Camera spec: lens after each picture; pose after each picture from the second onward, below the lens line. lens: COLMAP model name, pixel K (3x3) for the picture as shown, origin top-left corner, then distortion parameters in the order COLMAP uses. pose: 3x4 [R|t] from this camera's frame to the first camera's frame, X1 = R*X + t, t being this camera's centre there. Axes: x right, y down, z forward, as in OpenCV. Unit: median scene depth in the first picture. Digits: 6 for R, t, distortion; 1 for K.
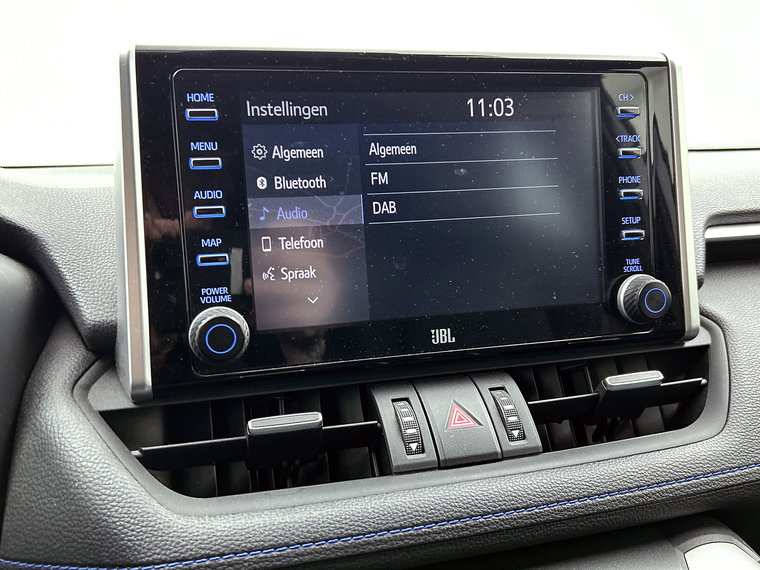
lens RADIAL K [[730.9, 0, 383.6], [0, 730.9, 286.9], [0, 0, 1]] dist [0.114001, -0.301031]
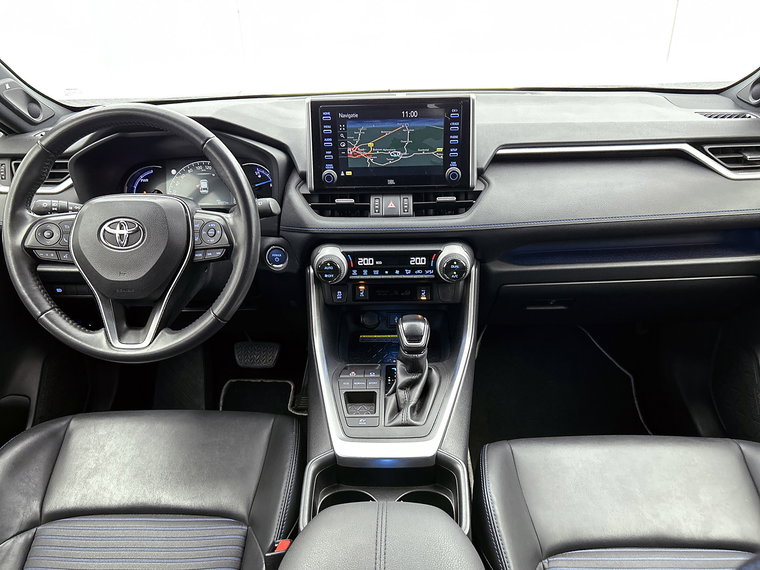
lens RADIAL K [[586.3, 0, 380.0], [0, 586.3, 299.6], [0, 0, 1]] dist [0.077617, -0.096587]
pose [[0.952086, 0.139796, -0.272011, 0.956772], [-0.049219, 0.947861, 0.314861, -0.310543], [0.301844, -0.286387, 0.909325, -1.924392]]
